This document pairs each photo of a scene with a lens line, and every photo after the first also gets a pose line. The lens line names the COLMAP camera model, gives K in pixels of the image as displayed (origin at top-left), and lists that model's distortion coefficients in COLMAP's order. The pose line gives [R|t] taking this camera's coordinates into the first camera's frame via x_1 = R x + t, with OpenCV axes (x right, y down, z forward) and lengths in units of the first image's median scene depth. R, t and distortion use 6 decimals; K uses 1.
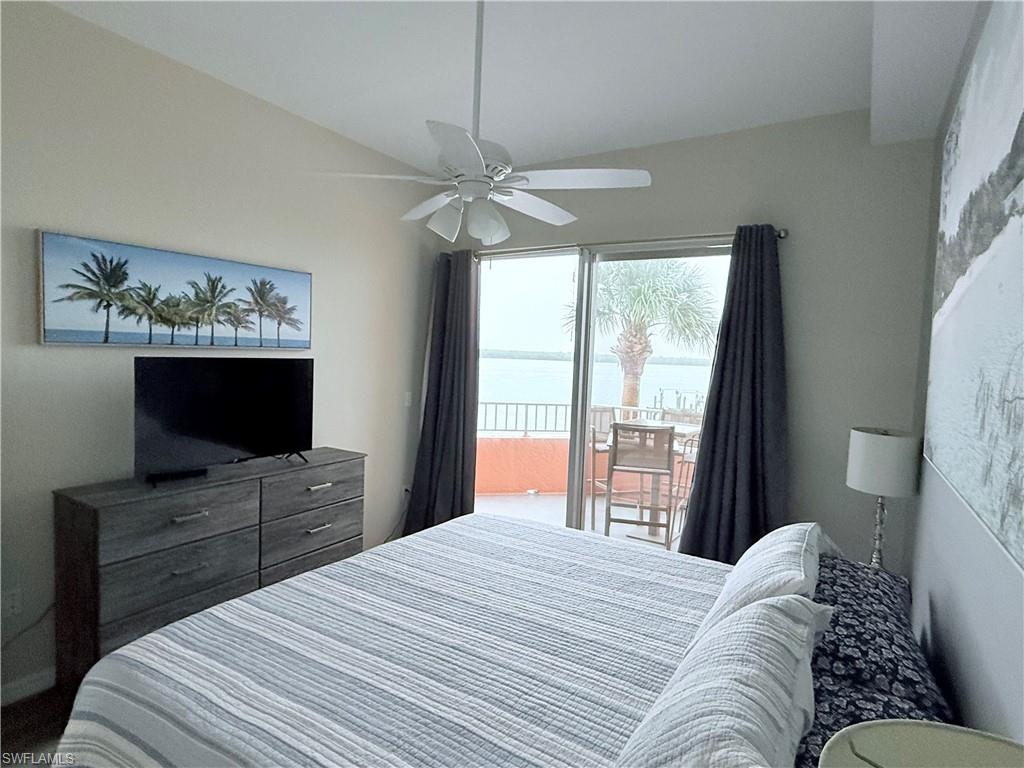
lens RADIAL K [[562.6, 0, 515.2], [0, 562.6, 387.6], [0, 0, 1]] dist [-0.002745, -0.000953]
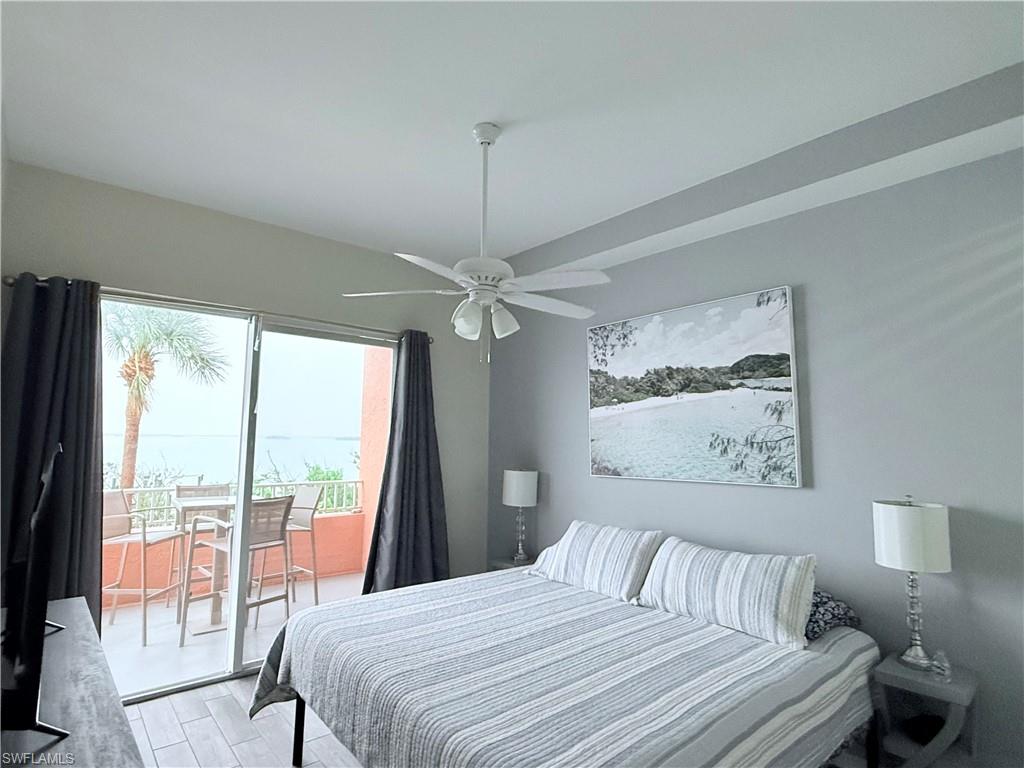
lens RADIAL K [[562.6, 0, 514.7], [0, 562.6, 380.6], [0, 0, 1]] dist [-0.002745, -0.000953]
pose [[0.286665, 0.062193, 0.956010, -1.164625], [0.056648, 0.995044, -0.081719, -0.062712], [-0.956355, 0.077582, 0.281721, 0.576959]]
